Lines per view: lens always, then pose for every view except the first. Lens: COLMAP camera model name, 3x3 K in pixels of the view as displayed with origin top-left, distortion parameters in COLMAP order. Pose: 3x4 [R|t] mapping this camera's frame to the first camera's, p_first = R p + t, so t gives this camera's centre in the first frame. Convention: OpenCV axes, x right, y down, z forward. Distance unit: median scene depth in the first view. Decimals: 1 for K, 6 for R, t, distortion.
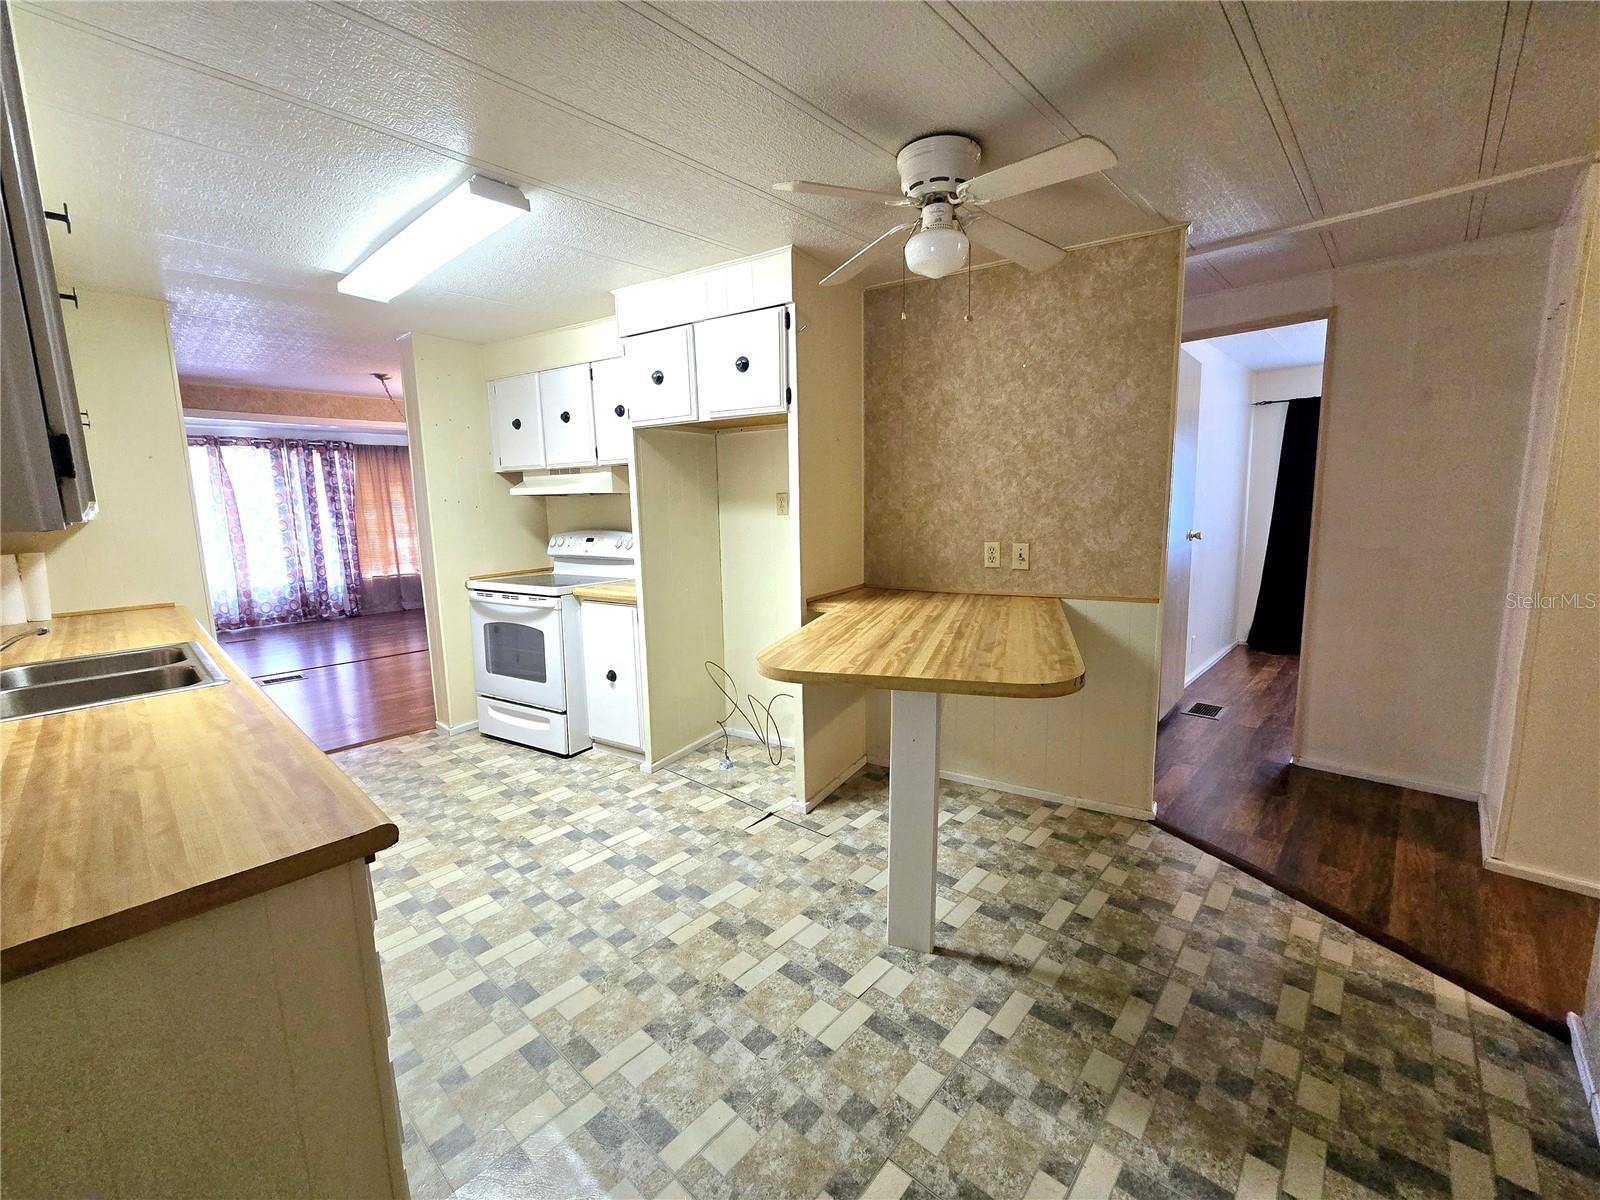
lens RADIAL K [[658.6, 0, 805.5], [0, 658.6, 591.4], [0, 0, 1]] dist [-0.000160, -0.000408]
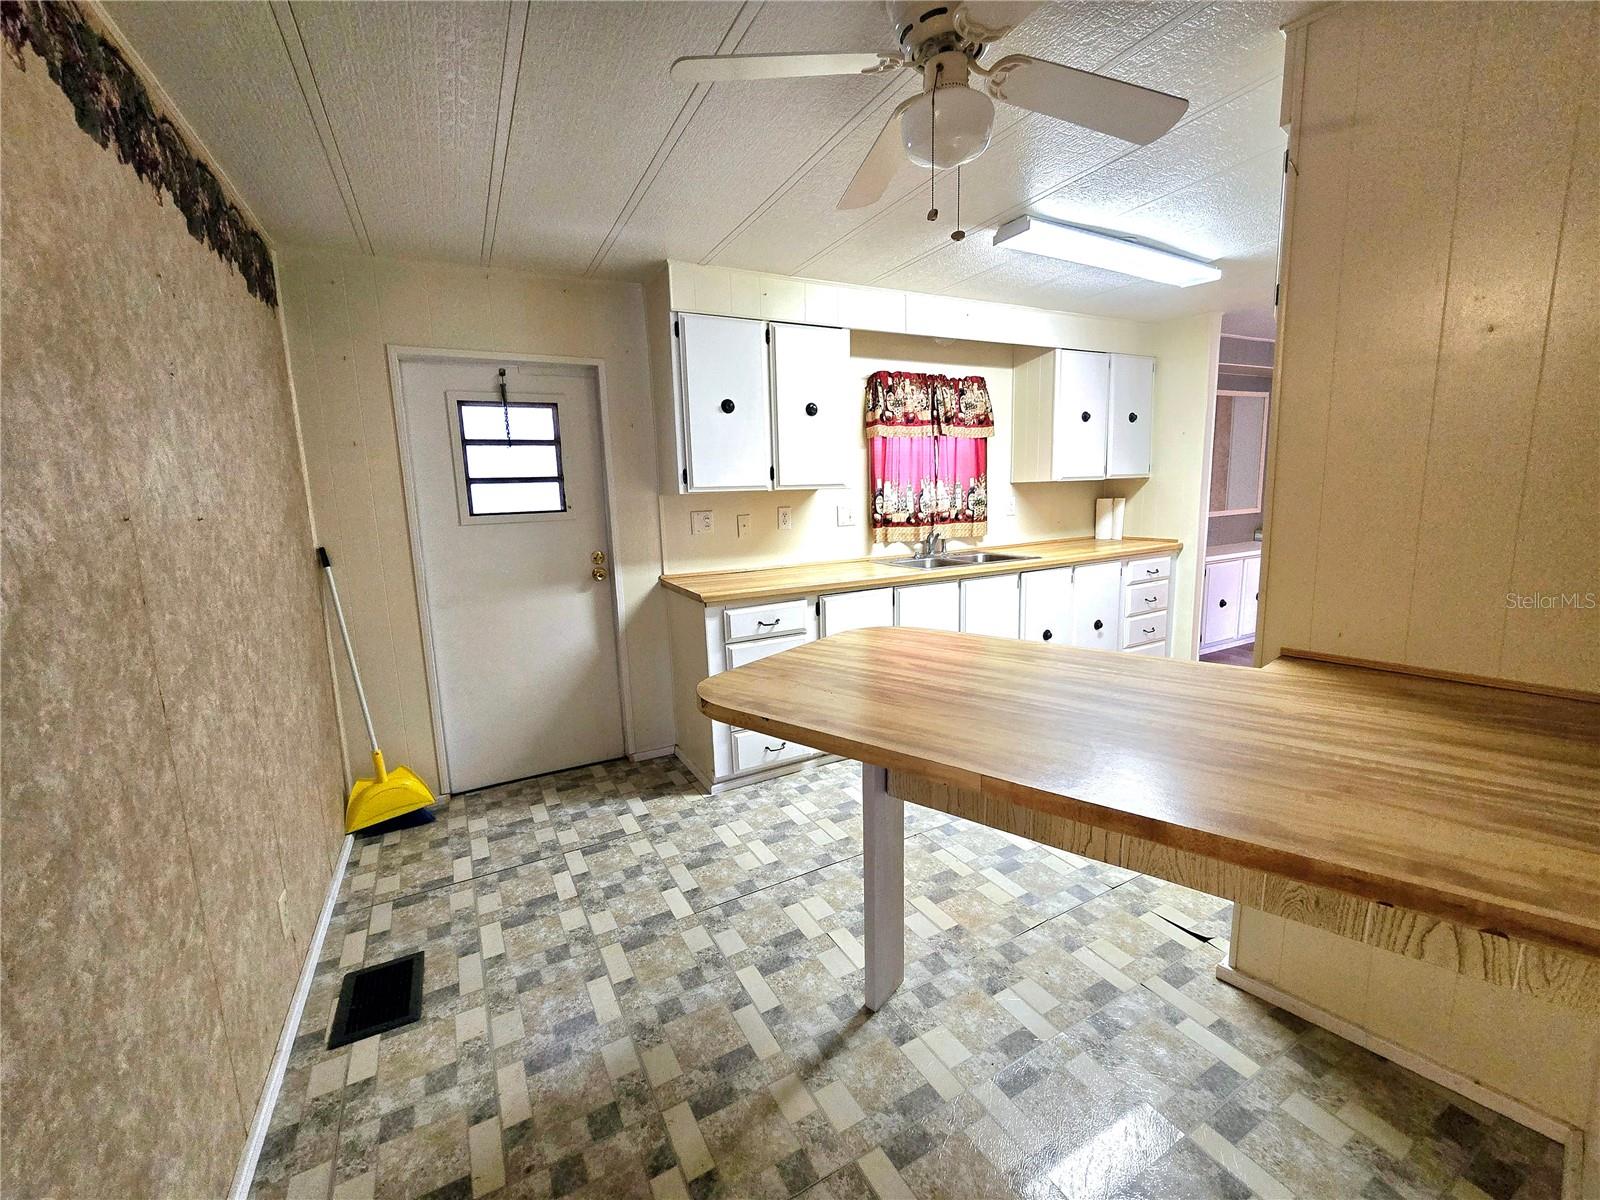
lens RADIAL K [[658.6, 0, 805.5], [0, 658.6, 591.4], [0, 0, 1]] dist [-0.000160, -0.000408]
pose [[-0.324551, 0.182676, -0.928060, 0.993568], [-0.097170, 0.969543, 0.224822, -0.189311], [0.940864, 0.163146, -0.296915, 1.164925]]
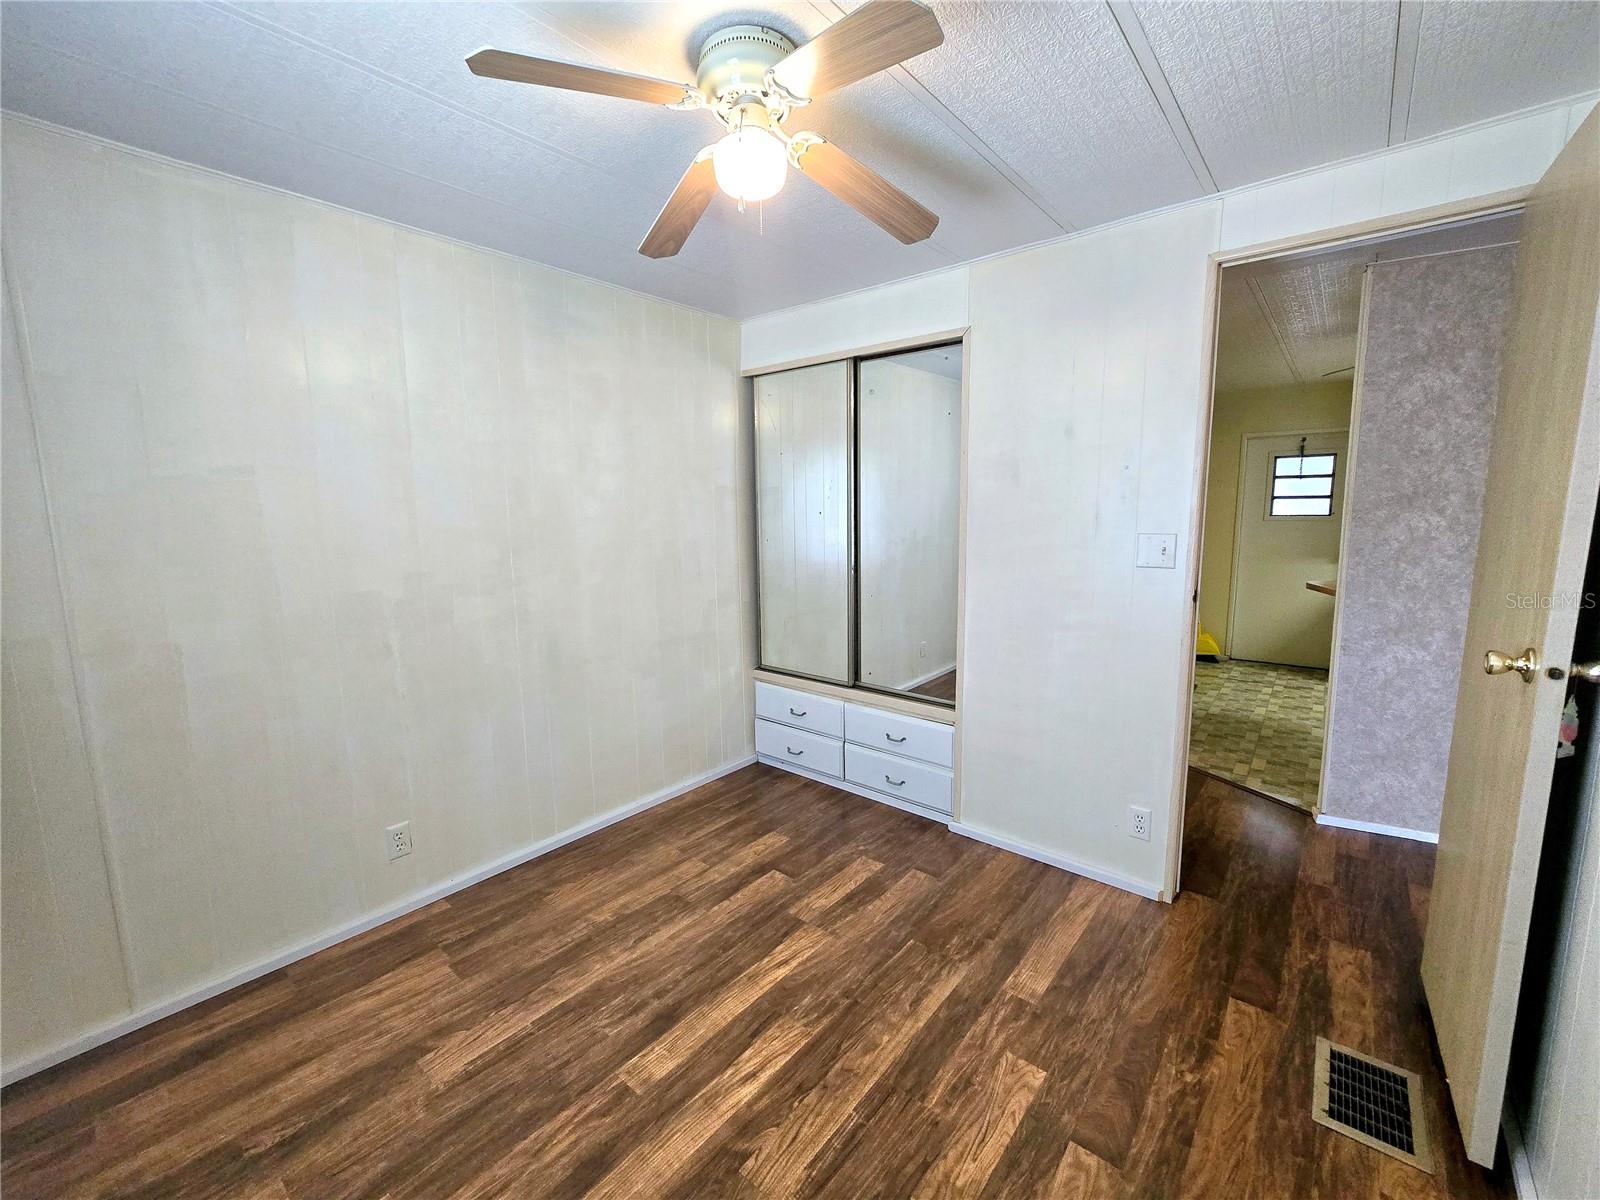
lens RADIAL K [[654.4, 0, 803.7], [0, 654.4, 595.1], [0, 0, 1]] dist [-0.002935, -0.000351]
pose [[-0.997704, 0.046934, -0.048828, 2.055725], [0.031853, 0.961412, 0.273264, -0.471192], [0.059770, 0.271081, -0.960699, 2.765114]]
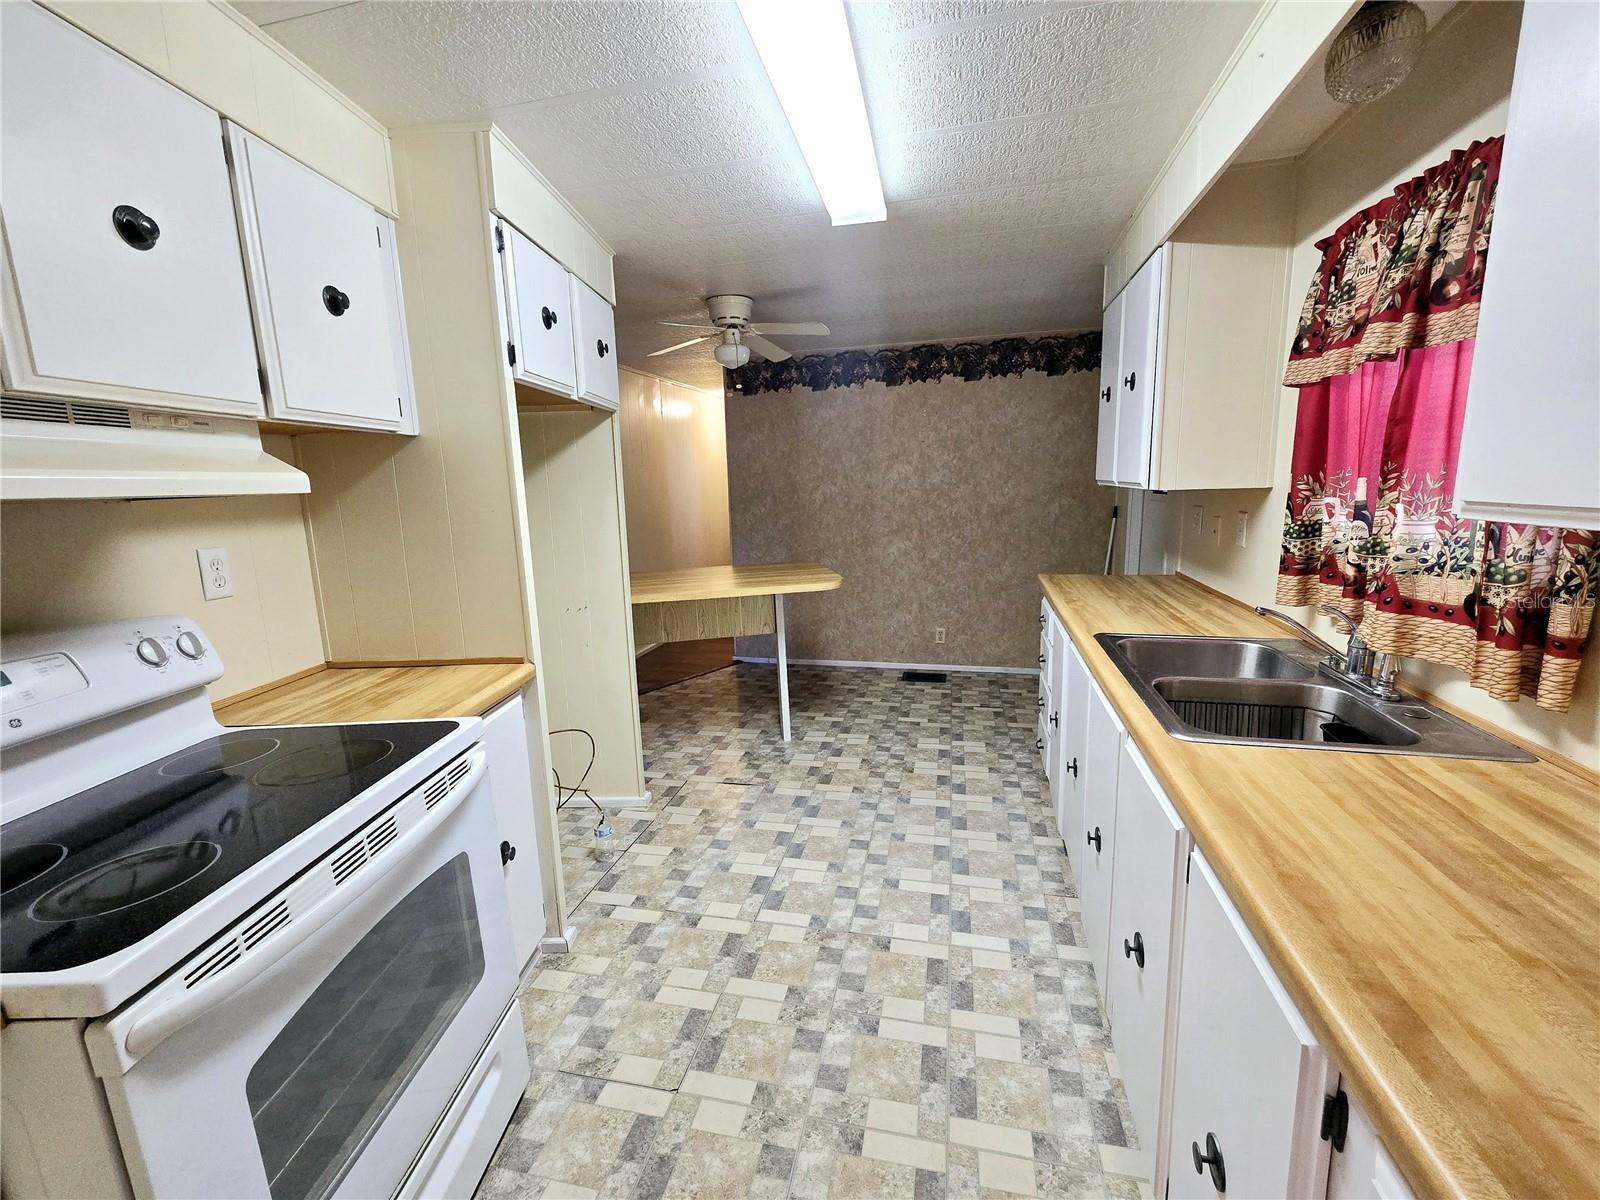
lens RADIAL K [[658.6, 0, 805.5], [0, 658.6, 591.4], [0, 0, 1]] dist [-0.000160, -0.000408]
pose [[-0.485011, -0.107174, 0.867916, -1.526334], [0.166248, 0.963063, 0.211826, -0.247503], [-0.858560, 0.247028, -0.449279, 1.815080]]
